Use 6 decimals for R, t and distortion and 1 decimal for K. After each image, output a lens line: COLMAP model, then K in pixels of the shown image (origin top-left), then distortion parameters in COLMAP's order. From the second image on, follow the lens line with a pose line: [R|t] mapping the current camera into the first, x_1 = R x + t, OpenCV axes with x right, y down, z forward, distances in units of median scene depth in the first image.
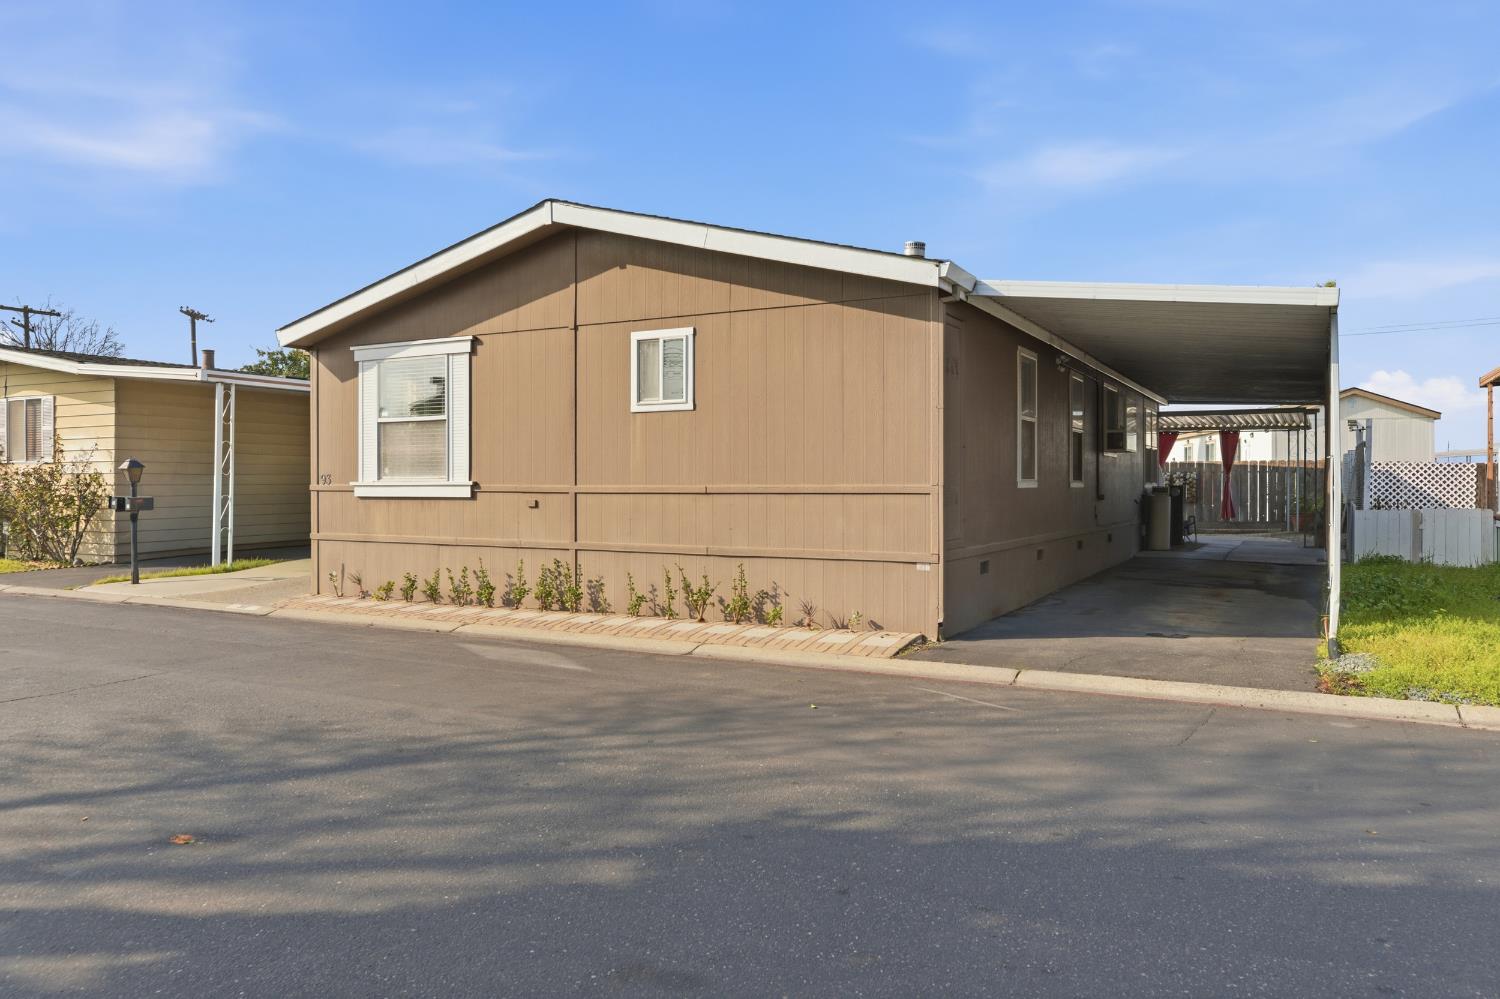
lens RADIAL K [[1111.8, 0, 750.0], [0, 1111.8, 499.5], [0, 0, 1]] dist [-0.008769, -0.000717]
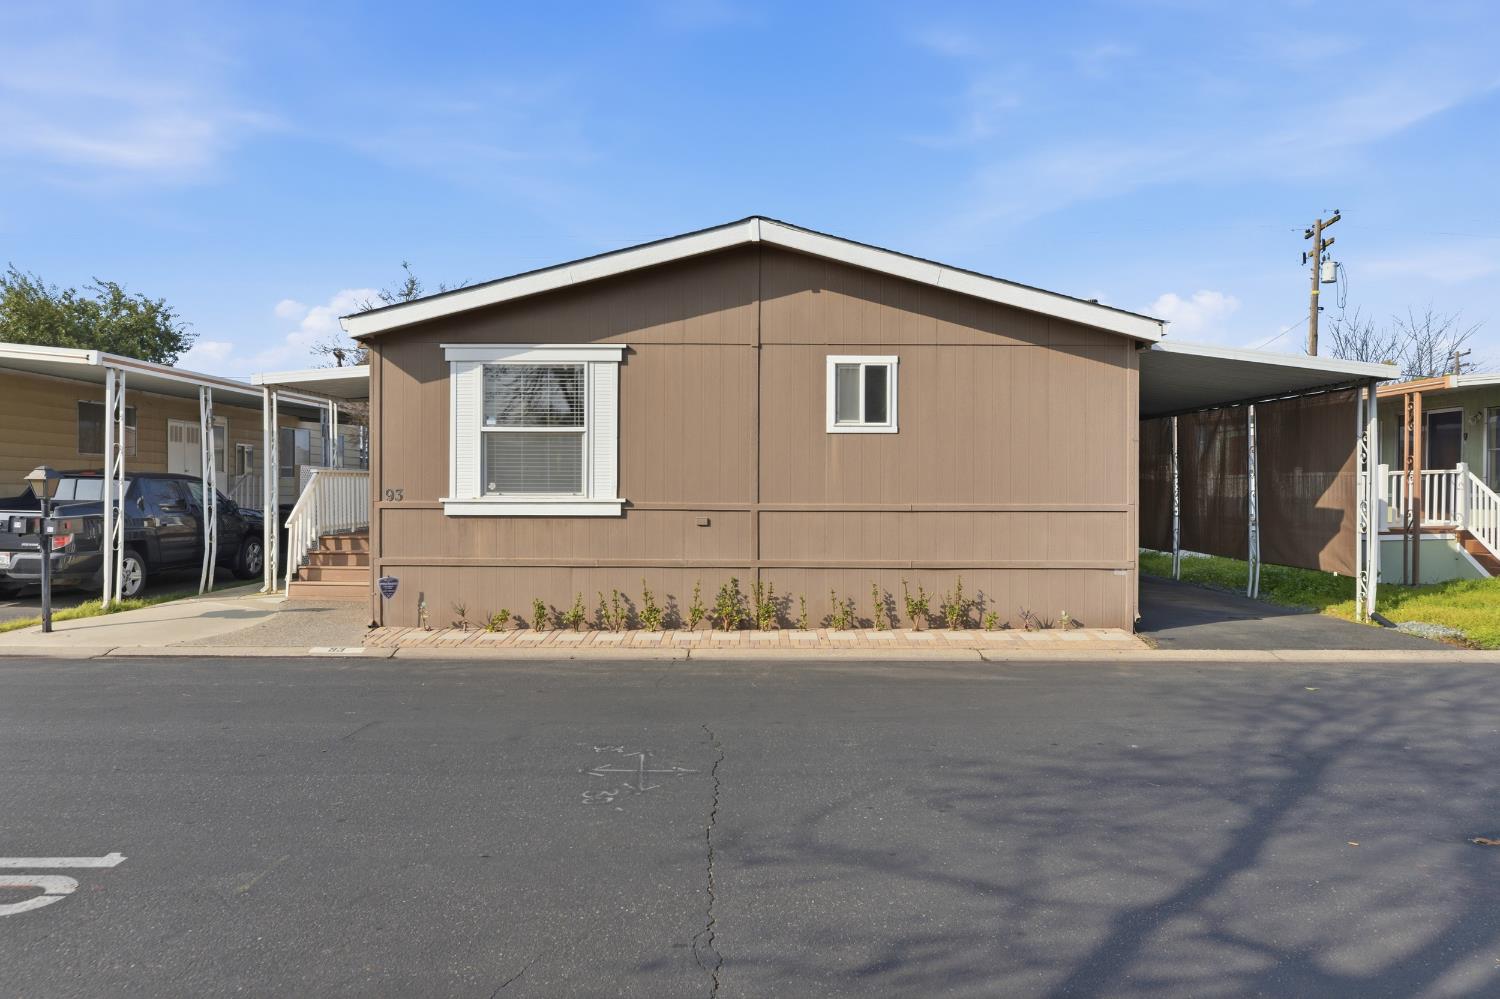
lens RADIAL K [[1072.7, 0, 750.0], [0, 1072.7, 499.5], [0, 0, 1]] dist [-0.003298, -0.000019]
pose [[0.863019, -0.001055, 0.505171, -0.653297], [0.002930, 0.999991, -0.002919, -0.013422], [-0.505163, 0.003999, 0.863015, 0.170256]]
